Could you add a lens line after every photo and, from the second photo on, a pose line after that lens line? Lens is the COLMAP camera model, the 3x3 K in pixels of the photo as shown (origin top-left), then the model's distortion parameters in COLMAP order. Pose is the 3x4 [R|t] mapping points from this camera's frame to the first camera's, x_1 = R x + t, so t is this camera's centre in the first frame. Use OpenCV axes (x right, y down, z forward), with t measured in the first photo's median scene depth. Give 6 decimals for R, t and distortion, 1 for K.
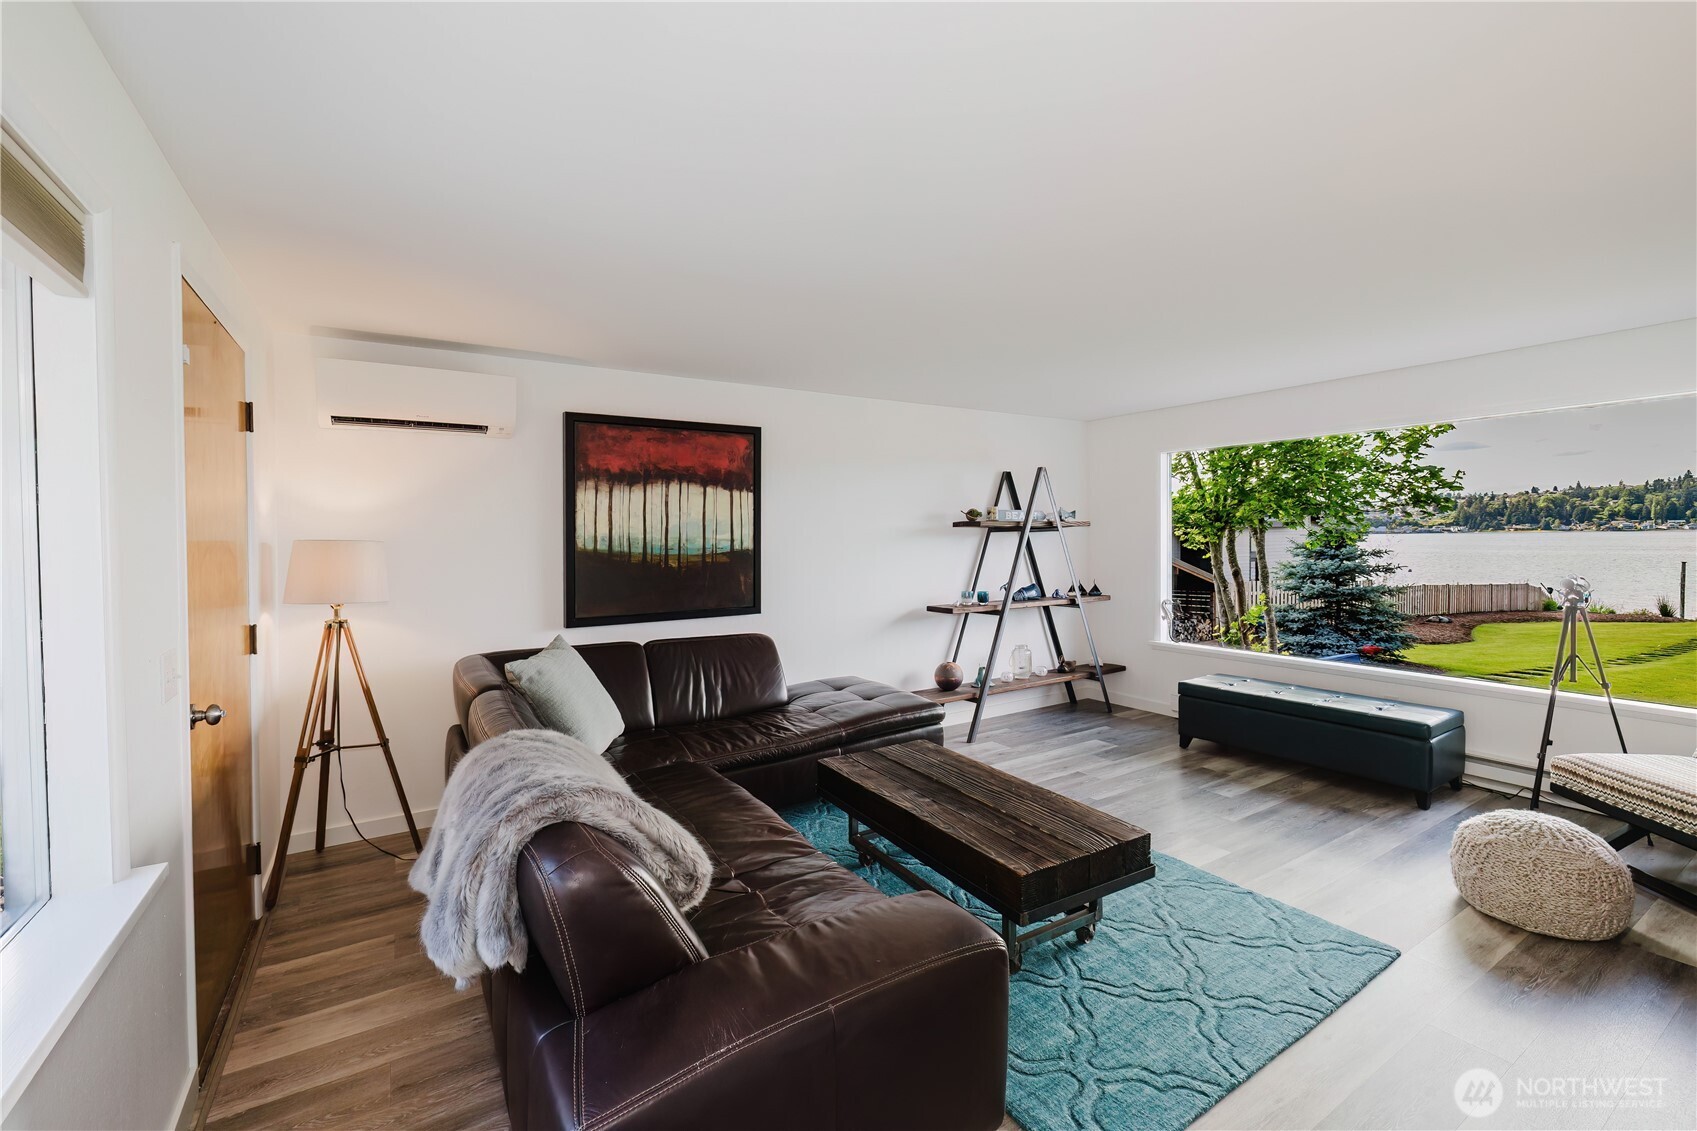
lens RADIAL K [[714.3, 0, 850.4], [0, 714.3, 533.8], [0, 0, 1]] dist [0.003067, -0.000217]
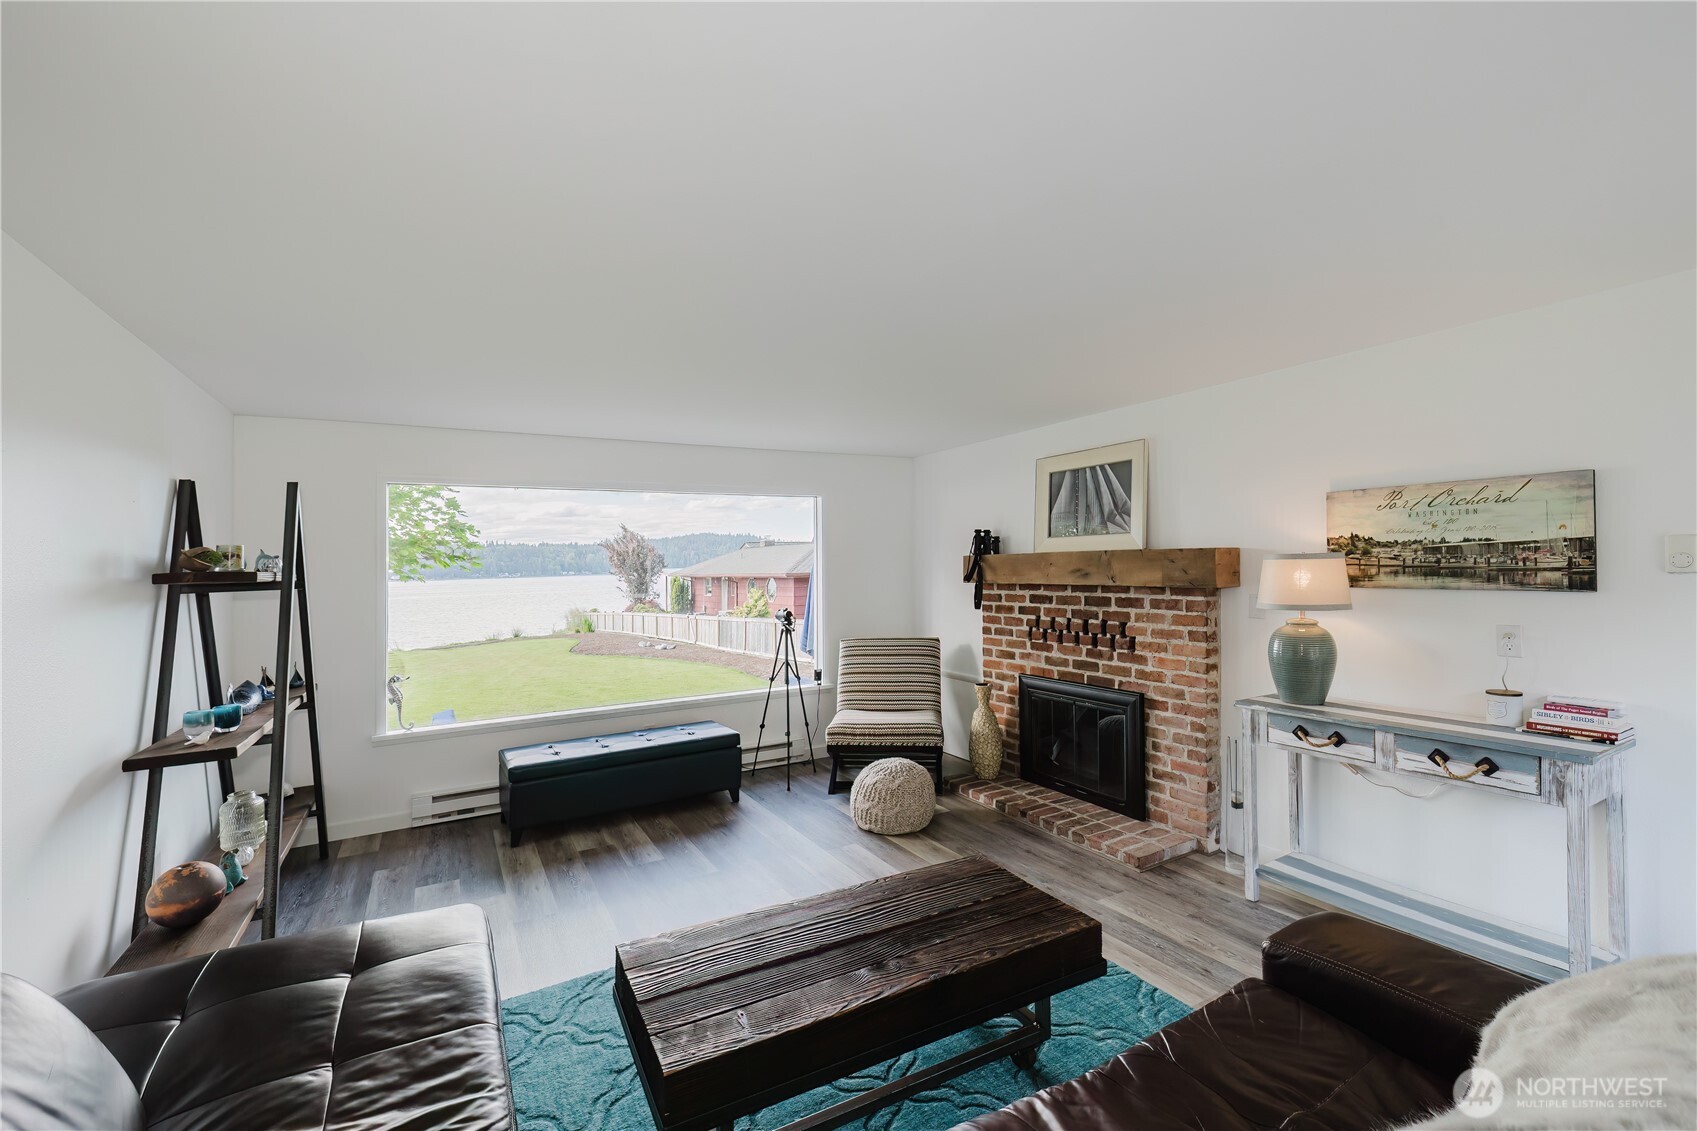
lens RADIAL K [[714.3, 0, 848.6], [0, 714.3, 571.5], [0, 0, 1]] dist [0.003067, -0.000217]
pose [[0.061660, 0.004003, 0.998089, -0.399984], [0.021836, 0.999747, -0.005358, -0.007151], [-0.997858, 0.022125, 0.061557, 0.658930]]
